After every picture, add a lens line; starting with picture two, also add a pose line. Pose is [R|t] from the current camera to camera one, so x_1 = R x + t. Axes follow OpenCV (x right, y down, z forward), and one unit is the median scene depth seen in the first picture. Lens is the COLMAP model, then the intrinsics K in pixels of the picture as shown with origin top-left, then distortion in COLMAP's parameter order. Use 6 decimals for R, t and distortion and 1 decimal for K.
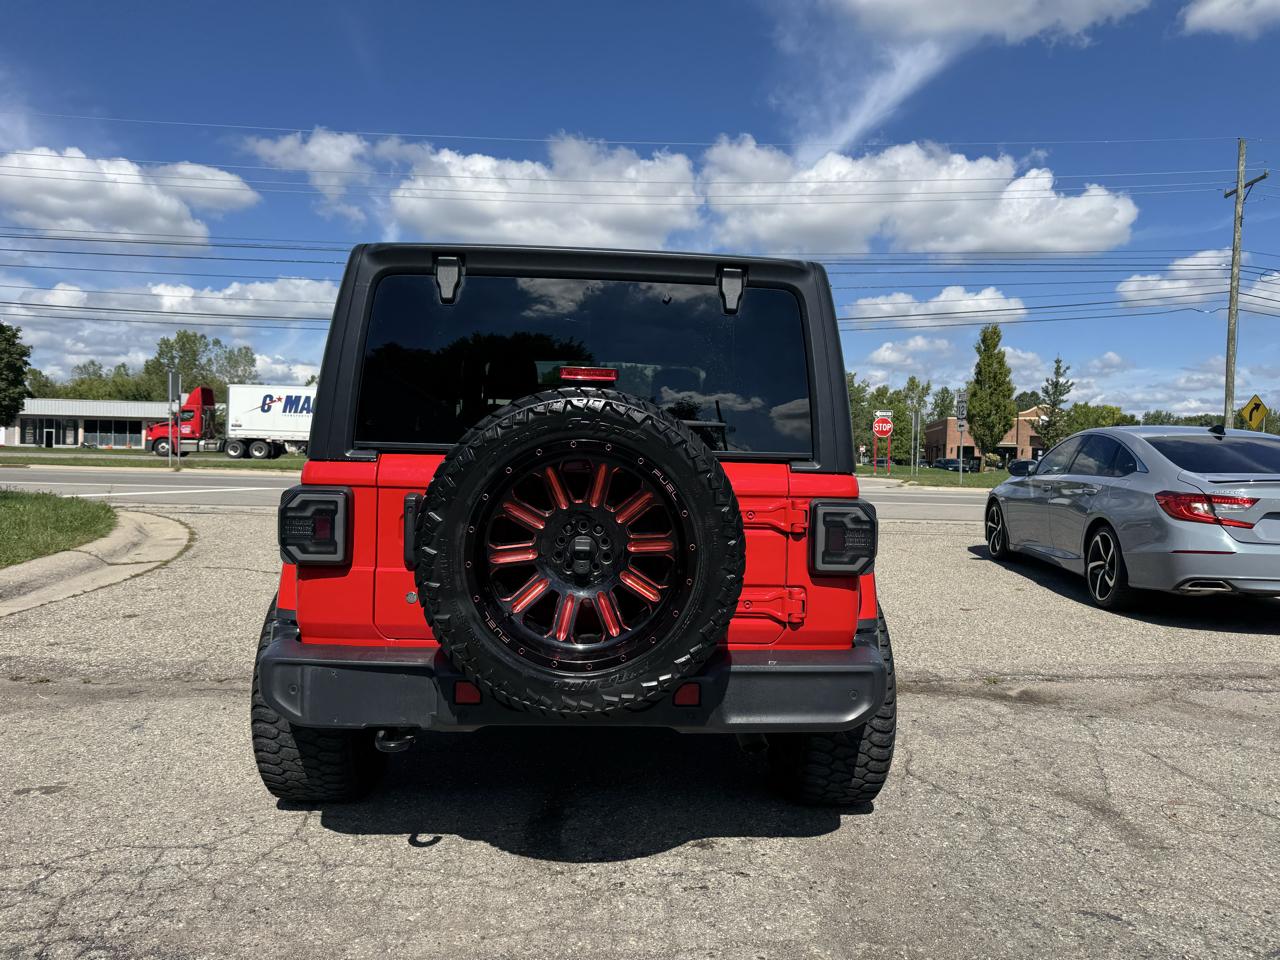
lens RADIAL K [[921.9, 0, 657.9], [0, 921.9, 451.2], [0, 0, 1]] dist [0.003124, -0.018336]
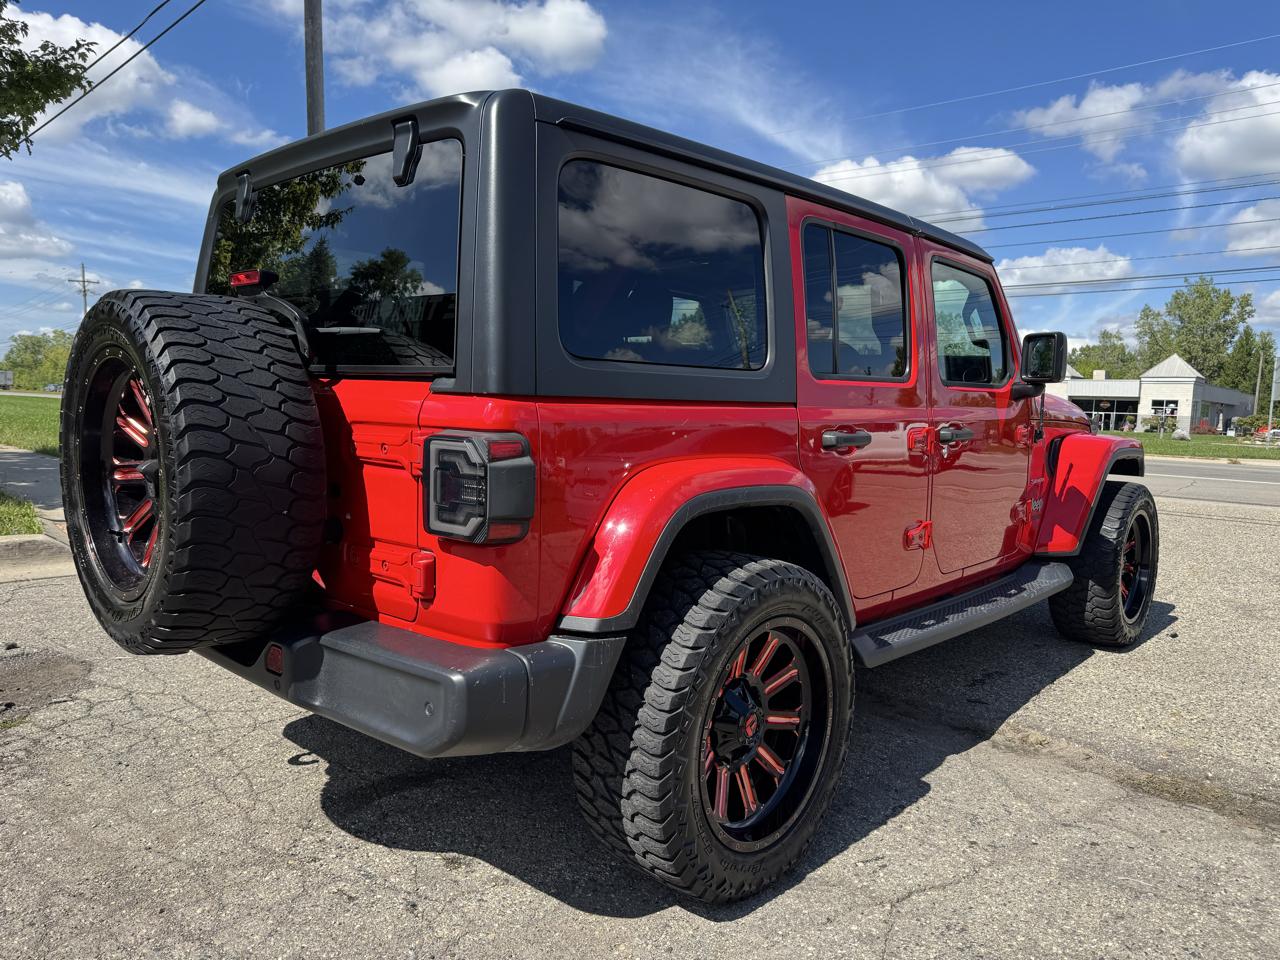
lens RADIAL K [[921.9, 0, 641.9], [0, 921.9, 475.2], [0, 0, 1]] dist [0.003124, -0.018336]
pose [[0.694881, 0.058033, -0.716780, 0.579956], [-0.021397, 0.997966, 0.060056, 0.029939], [0.718807, -0.026395, 0.694709, 0.454729]]
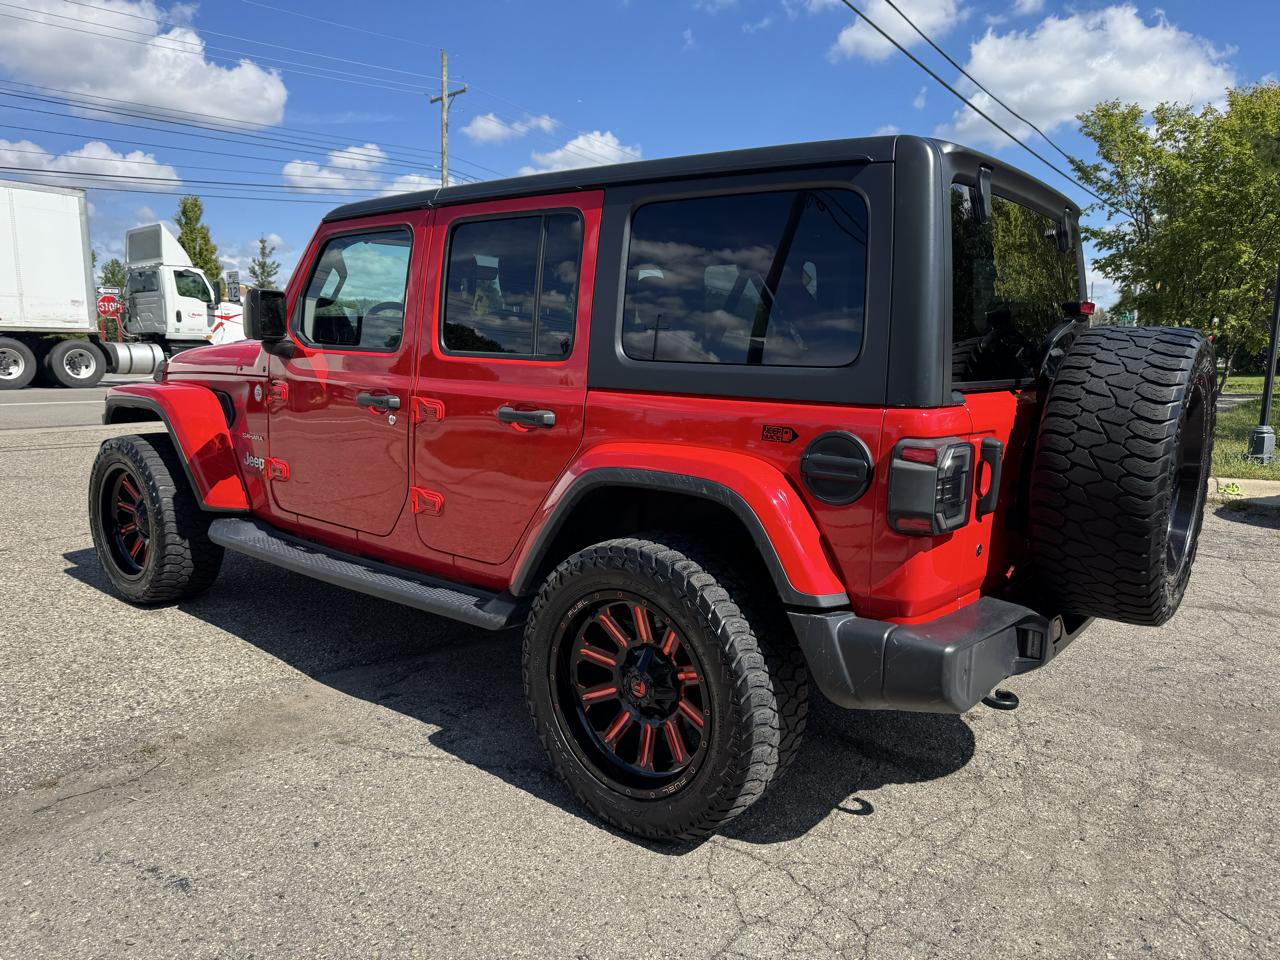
lens RADIAL K [[921.9, 0, 642.4], [0, 921.9, 449.5], [0, 0, 1]] dist [0.003124, -0.018336]
pose [[0.656137, -0.098950, 0.748127, -0.848342], [0.001877, 0.991577, 0.129503, -0.046074], [-0.754640, -0.083567, 0.650796, 0.470850]]
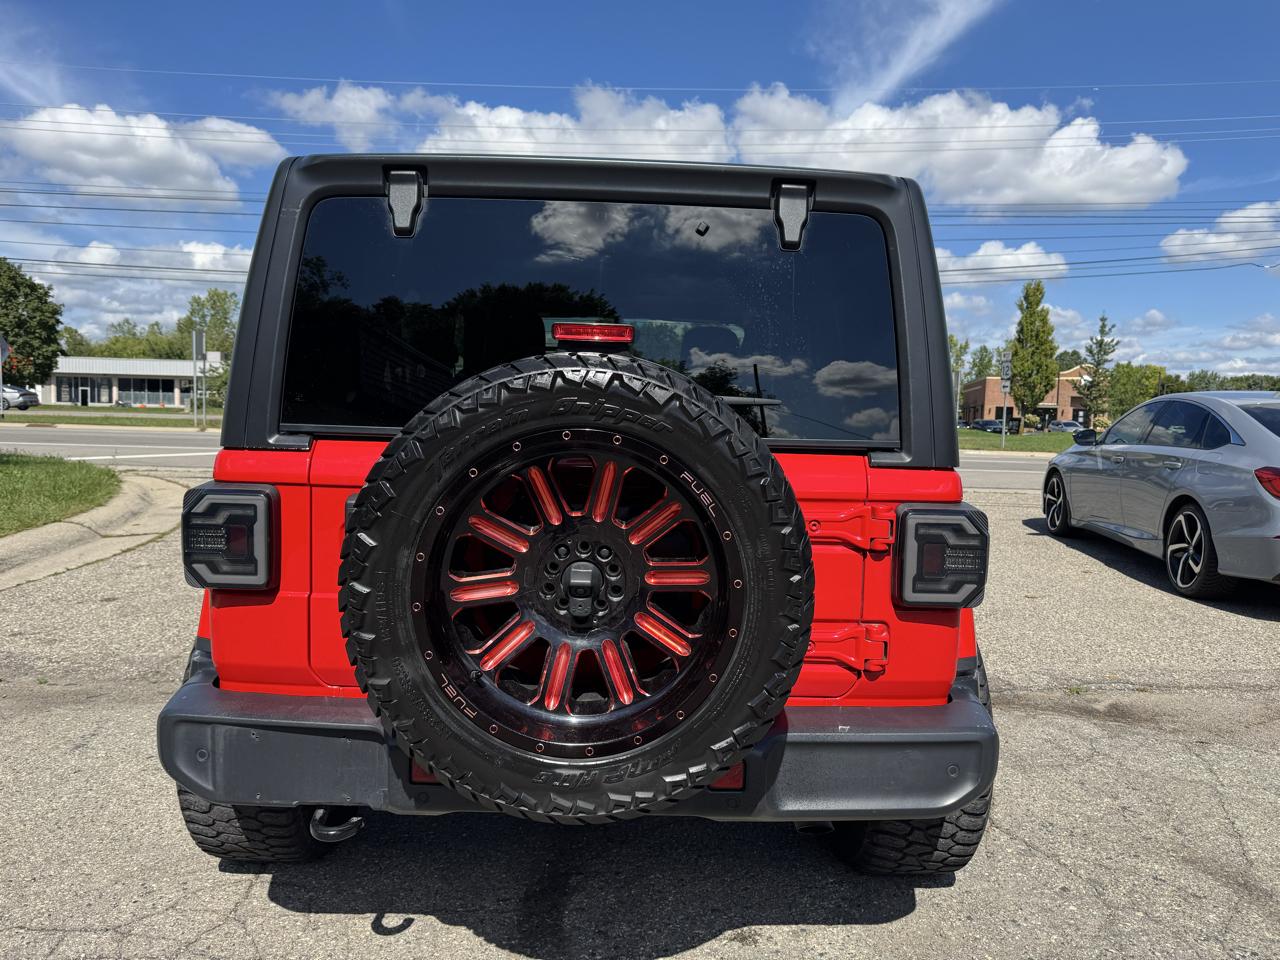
lens RADIAL K [[921.9, 0, 653.8], [0, 921.9, 468.7], [0, 0, 1]] dist [0.003124, -0.018336]
pose [[0.999357, 0.005011, -0.035493, -0.001239], [-0.002754, 0.997987, 0.063353, -0.016147], [0.035739, -0.063214, 0.997360, 0.194173]]
